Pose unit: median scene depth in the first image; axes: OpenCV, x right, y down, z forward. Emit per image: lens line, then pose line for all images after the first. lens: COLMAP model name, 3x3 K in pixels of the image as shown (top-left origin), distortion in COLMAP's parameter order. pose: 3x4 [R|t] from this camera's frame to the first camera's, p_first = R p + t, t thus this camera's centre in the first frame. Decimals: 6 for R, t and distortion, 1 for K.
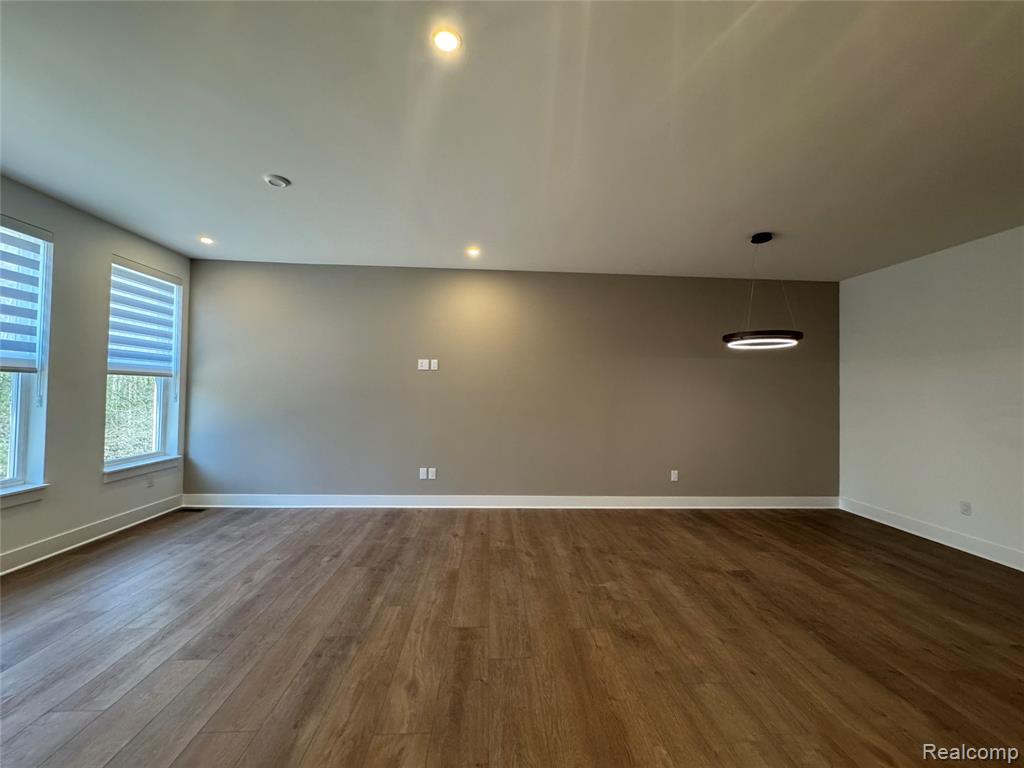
lens RADIAL K [[405.2, 0, 512.0], [0, 405.2, 384.0], [0, 0, 1]] dist [-0.003743, -0.000095]
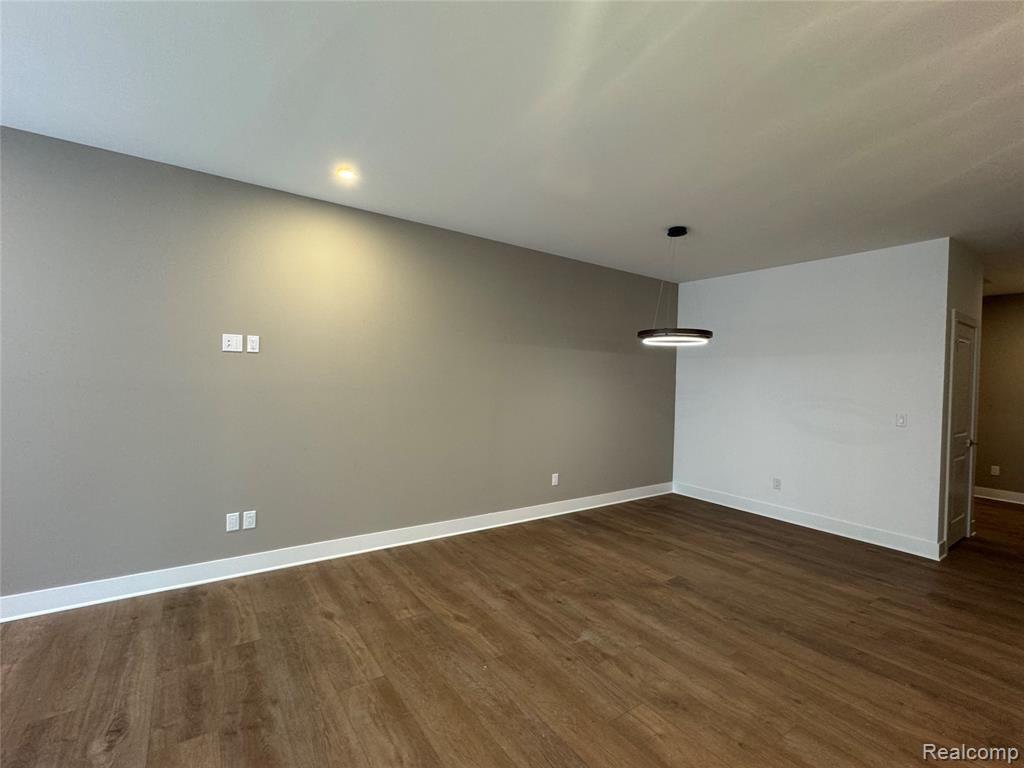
lens RADIAL K [[456.2, 0, 510.9], [0, 456.2, 380.4], [0, 0, 1]] dist [-0.001920, -0.000531]
pose [[0.849572, 0.004845, 0.527450, -0.305638], [-0.021118, 0.999468, 0.024836, -0.023723], [-0.527050, -0.032238, 0.849223, 0.276662]]
